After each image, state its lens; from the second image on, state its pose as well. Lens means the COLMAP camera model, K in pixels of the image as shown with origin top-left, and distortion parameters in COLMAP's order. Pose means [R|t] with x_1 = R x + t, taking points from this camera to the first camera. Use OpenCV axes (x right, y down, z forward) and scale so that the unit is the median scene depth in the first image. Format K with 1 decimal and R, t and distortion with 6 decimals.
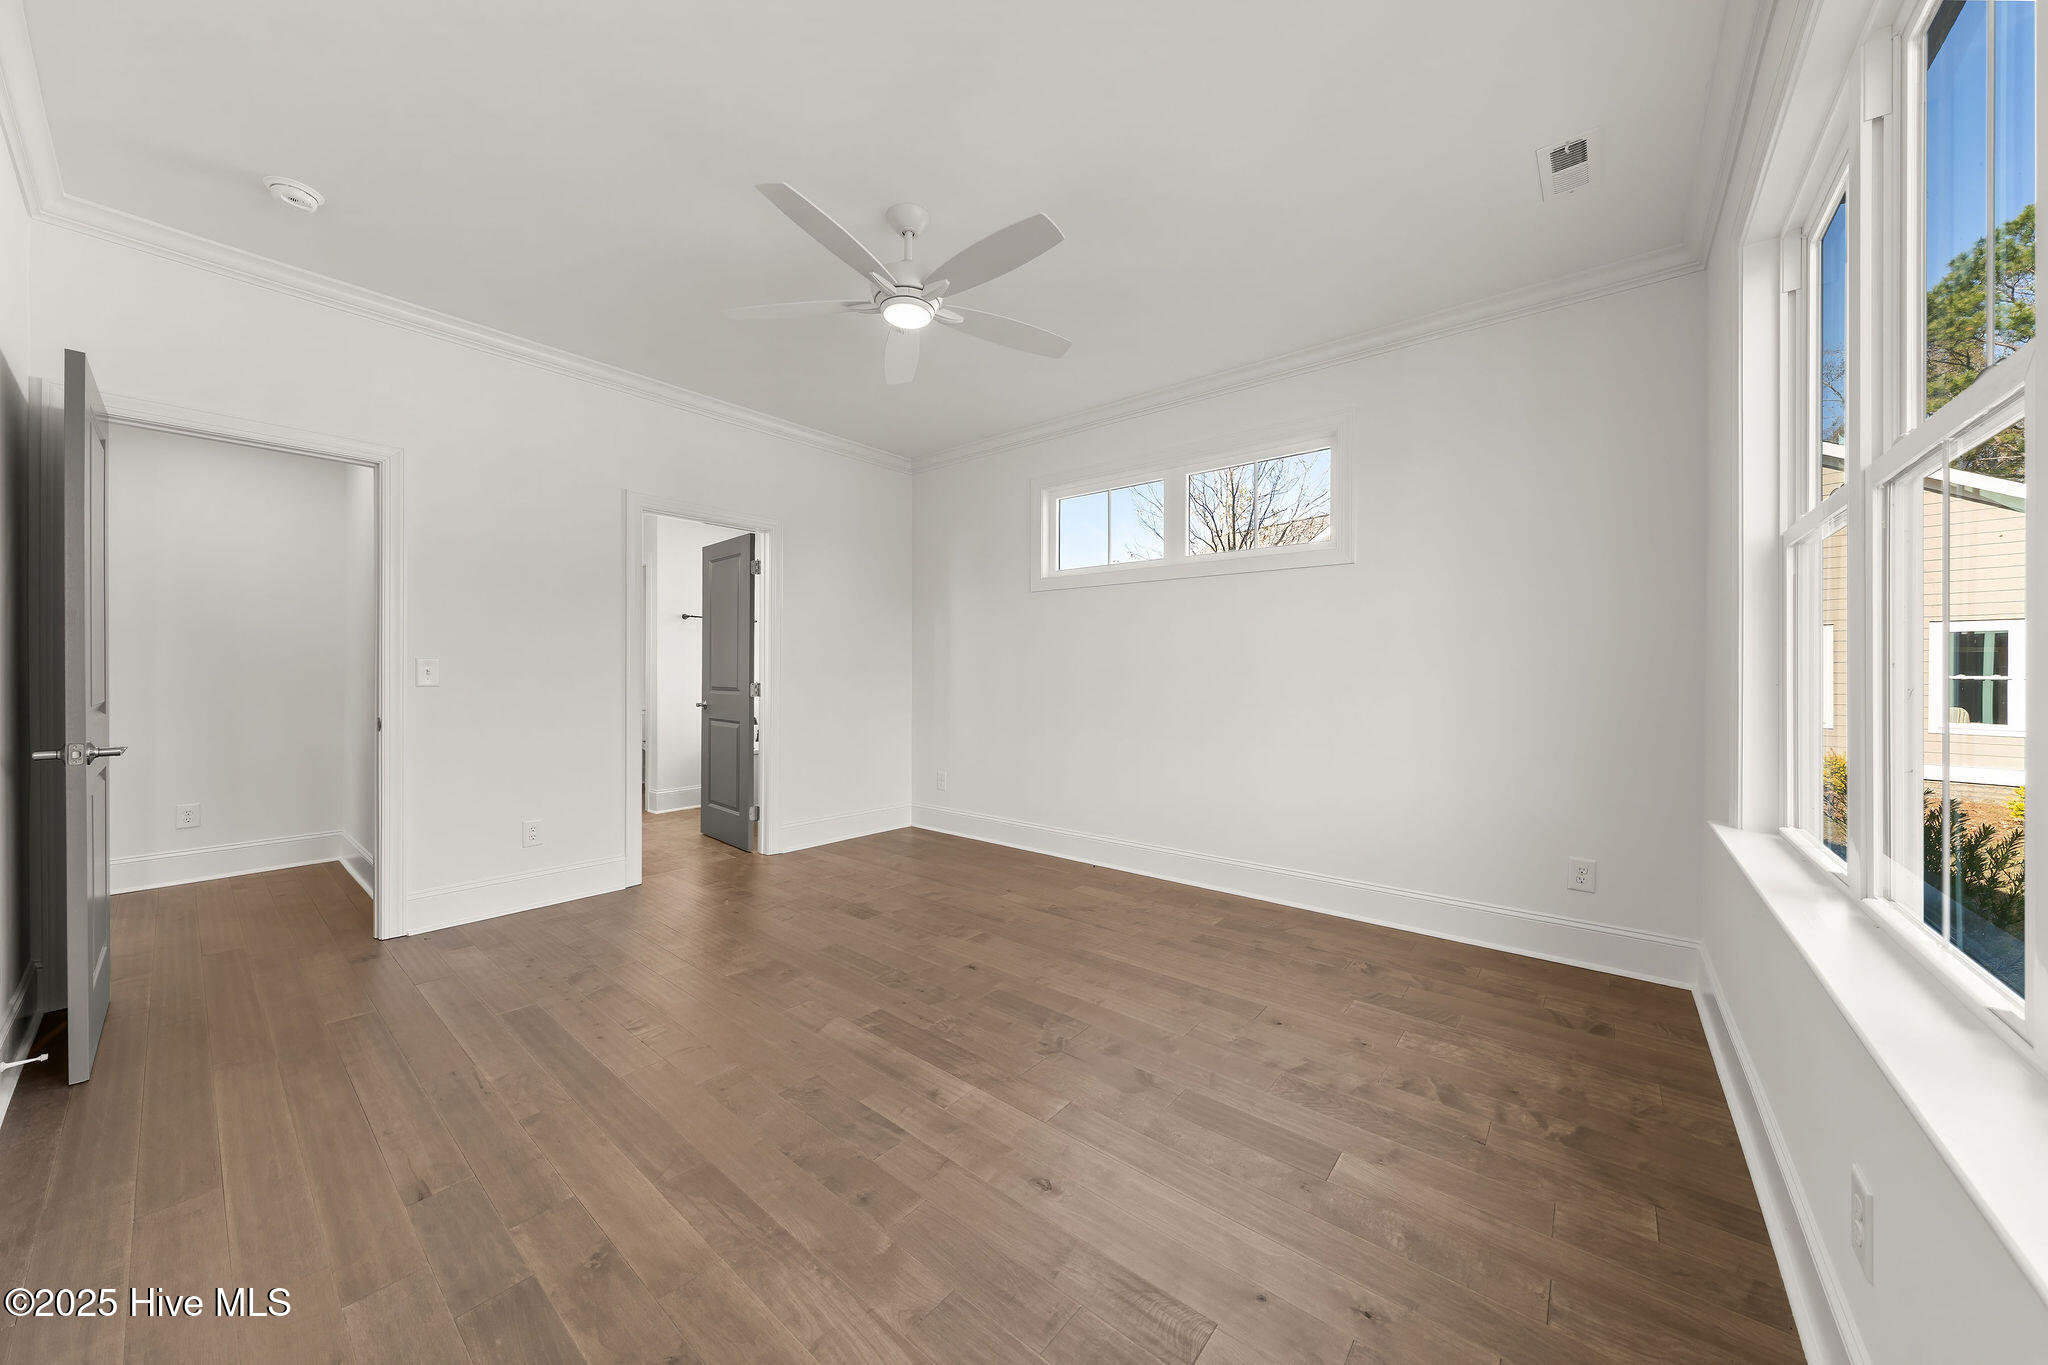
lens RADIAL K [[701.6, 0, 1022.4], [0, 701.6, 670.0], [0, 0, 1]] dist [-0.000494, 0.000099]
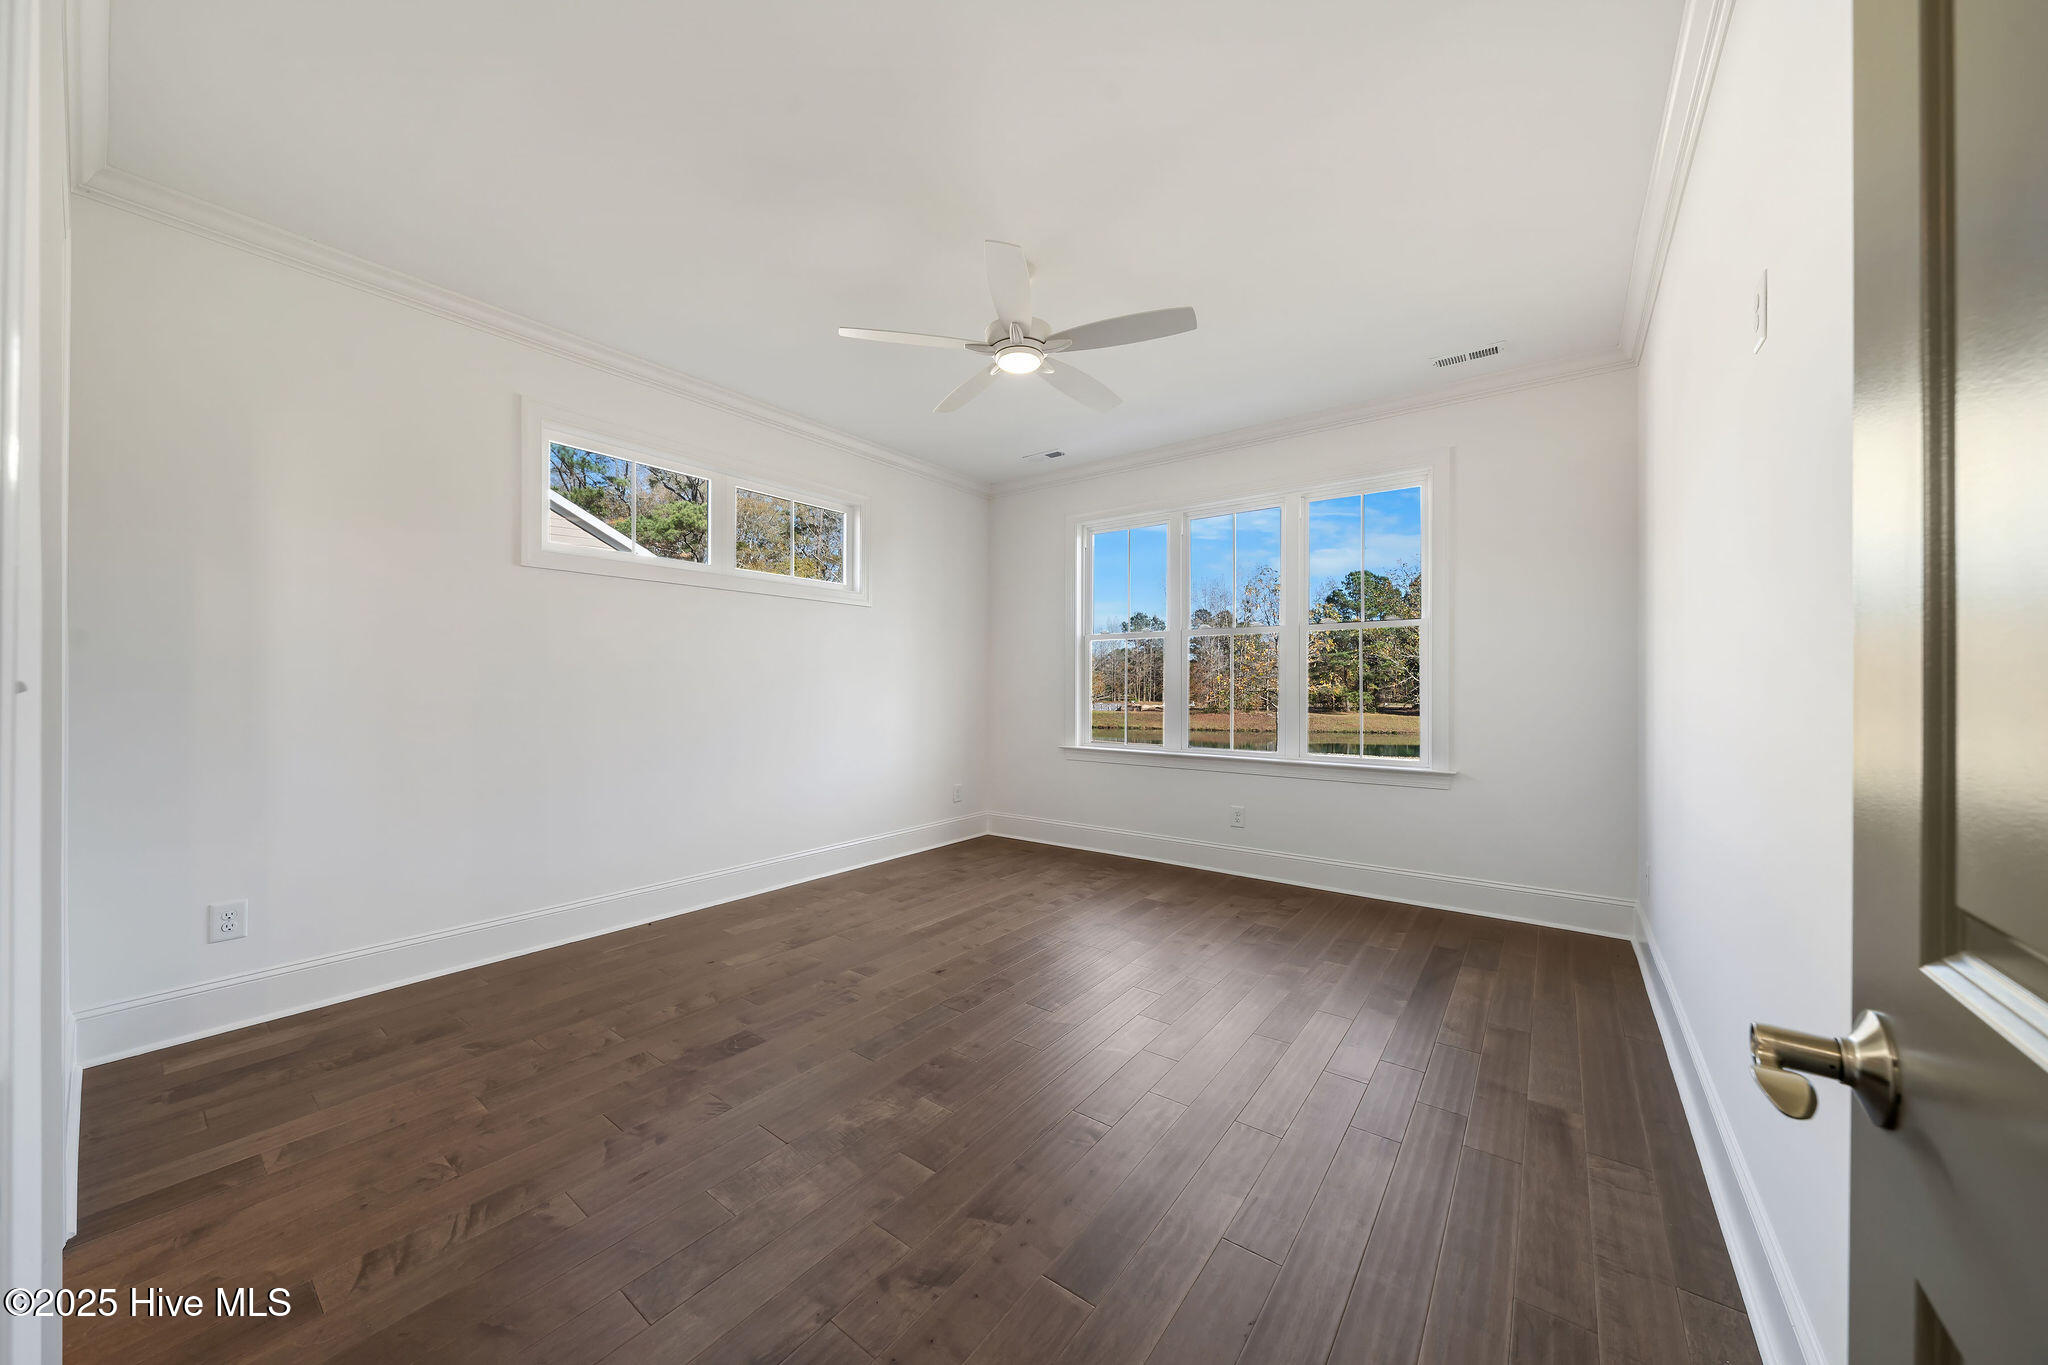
lens RADIAL K [[701.6, 0, 1022.3], [0, 701.6, 677.1], [0, 0, 1]] dist [-0.000494, 0.000099]
pose [[-0.039701, 0.010058, 0.999161, -1.061928], [-0.005616, 0.999931, -0.010289, -0.001115], [-0.999196, -0.006020, -0.039642, 0.876480]]
